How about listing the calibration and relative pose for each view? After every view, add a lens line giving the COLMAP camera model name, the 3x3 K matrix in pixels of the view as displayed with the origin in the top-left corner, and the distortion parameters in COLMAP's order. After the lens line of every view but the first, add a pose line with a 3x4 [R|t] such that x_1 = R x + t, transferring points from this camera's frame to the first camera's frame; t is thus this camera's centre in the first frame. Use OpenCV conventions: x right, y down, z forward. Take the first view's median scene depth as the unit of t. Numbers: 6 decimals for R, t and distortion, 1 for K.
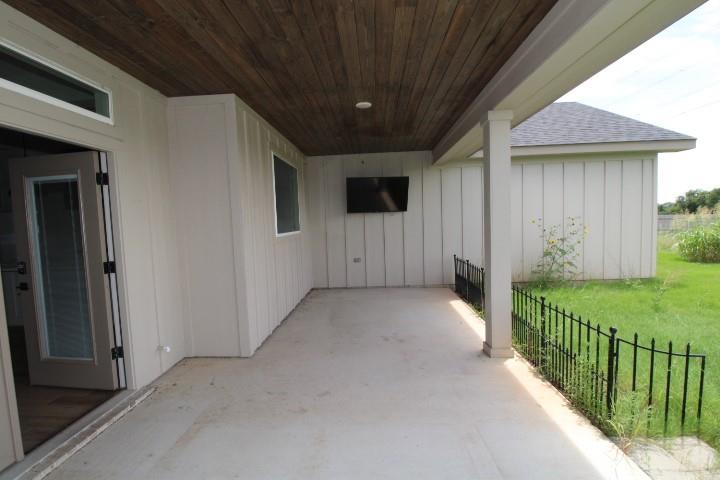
lens RADIAL K [[333.4, 0, 359.7], [0, 333.4, 241.9], [0, 0, 1]] dist [-0.002159, -0.011898]
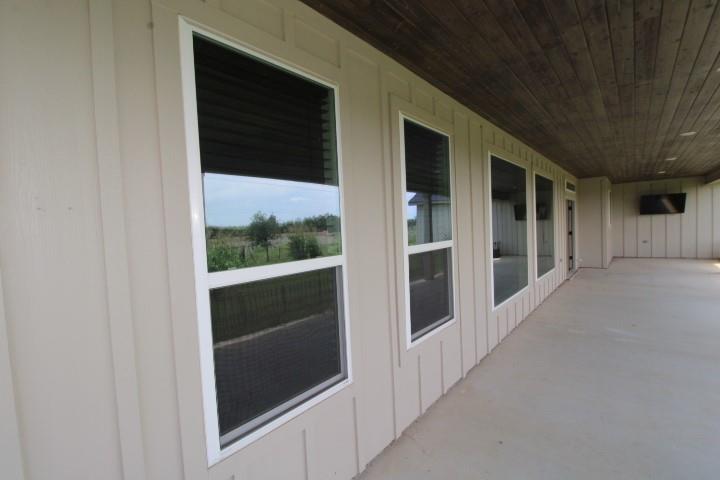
lens RADIAL K [[333.4, 0, 359.7], [0, 333.4, 241.9], [0, 0, 1]] dist [-0.002159, -0.011898]
pose [[0.799357, 0.027322, -0.600235, -0.162842], [-0.029310, 0.999549, 0.006464, 0.087707], [0.600141, 0.012426, 0.799797, -1.272162]]
